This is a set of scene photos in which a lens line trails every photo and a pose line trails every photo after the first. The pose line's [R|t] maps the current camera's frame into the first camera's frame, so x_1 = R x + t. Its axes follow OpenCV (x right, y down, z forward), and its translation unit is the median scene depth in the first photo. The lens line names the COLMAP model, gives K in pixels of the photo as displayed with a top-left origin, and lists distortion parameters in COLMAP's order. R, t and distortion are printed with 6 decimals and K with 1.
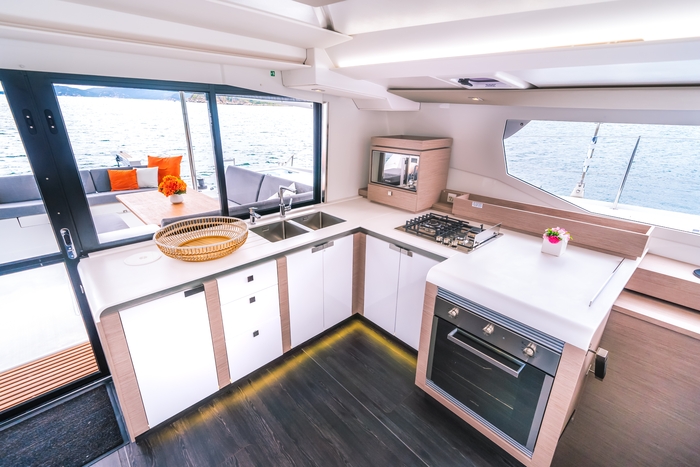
lens RADIAL K [[323.4, 0, 350.0], [0, 323.4, 233.5], [0, 0, 1]] dist [0.025521, -0.000229]
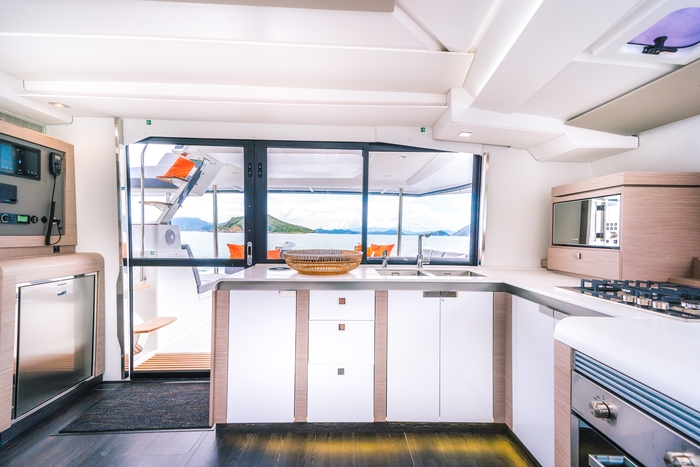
lens RADIAL K [[313.1, 0, 350.0], [0, 313.1, 233.5], [0, 0, 1]] dist [0.032225, -0.000070]
pose [[0.740080, -0.007772, -0.672474, 0.280214], [-0.242586, 0.929530, -0.277716, 0.174451], [0.627243, 0.368665, 0.686041, 0.264511]]
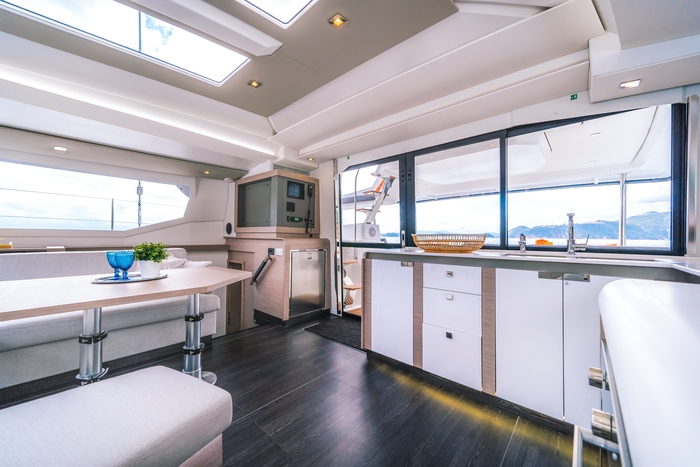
lens RADIAL K [[261.5, 0, 339.8], [0, 261.5, 233.8], [0, 0, 1]] dist [-0.000329, -0.000017]
pose [[0.056841, -0.029648, -0.997943, 0.466052], [-0.371845, 0.927015, -0.048721, 0.165306], [0.926553, 0.373849, 0.041668, 0.486195]]
